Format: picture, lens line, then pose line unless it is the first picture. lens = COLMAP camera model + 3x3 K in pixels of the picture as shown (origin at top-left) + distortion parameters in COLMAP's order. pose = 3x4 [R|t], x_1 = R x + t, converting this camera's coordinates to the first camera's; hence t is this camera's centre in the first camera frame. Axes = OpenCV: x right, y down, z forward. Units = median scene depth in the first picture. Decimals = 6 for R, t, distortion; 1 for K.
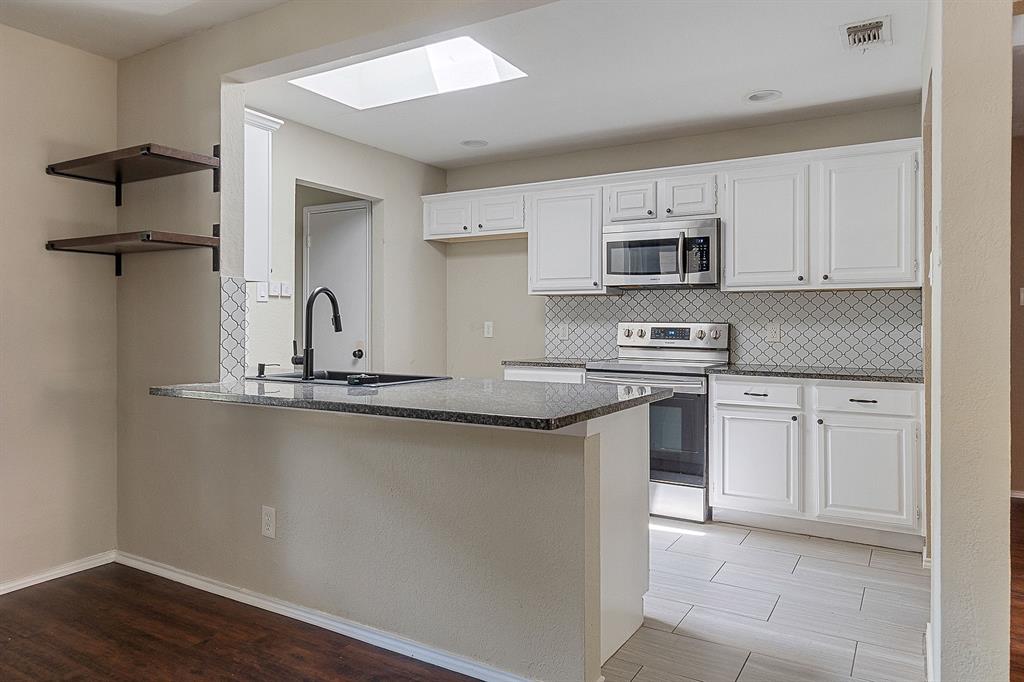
lens RADIAL K [[690.1, 0, 509.1], [0, 690.1, 324.8], [0, 0, 1]] dist [-0.000008, -0.000181]
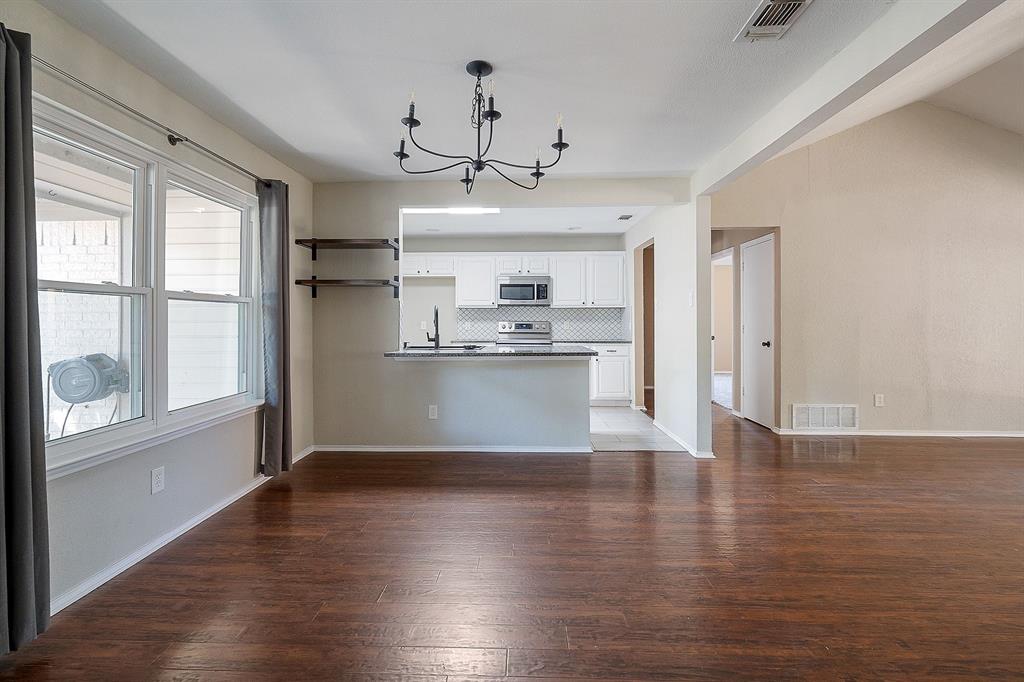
lens RADIAL K [[459.6, 0, 513.0], [0, 459.6, 325.8], [0, 0, 1]] dist [-0.000496, 0.000228]
pose [[0.866575, -0.009700, 0.498952, -0.555903], [0.006334, 0.999944, 0.008440, -0.001939], [-0.499006, -0.004154, 0.866589, -0.263920]]
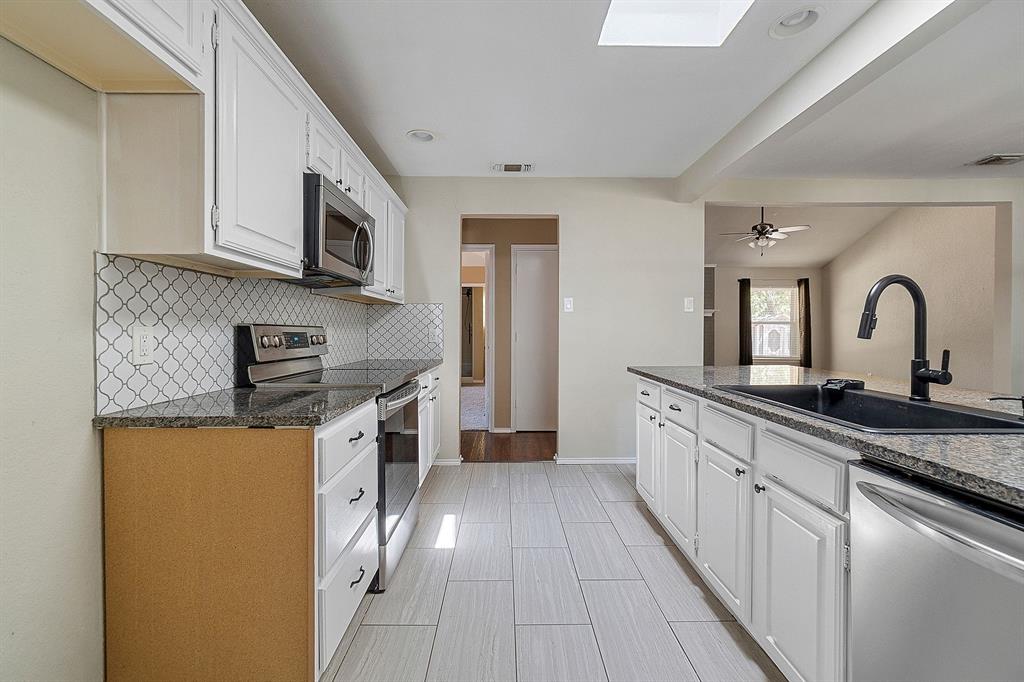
lens RADIAL K [[442.2, 0, 510.5], [0, 442.2, 329.0], [0, 0, 1]] dist [0.001934, 0.000248]
pose [[-0.532469, -0.001049, 0.846449, -0.321138], [0.000665, 0.999998, 0.001658, -0.000358], [-0.846449, 0.001446, -0.532468, 1.116823]]
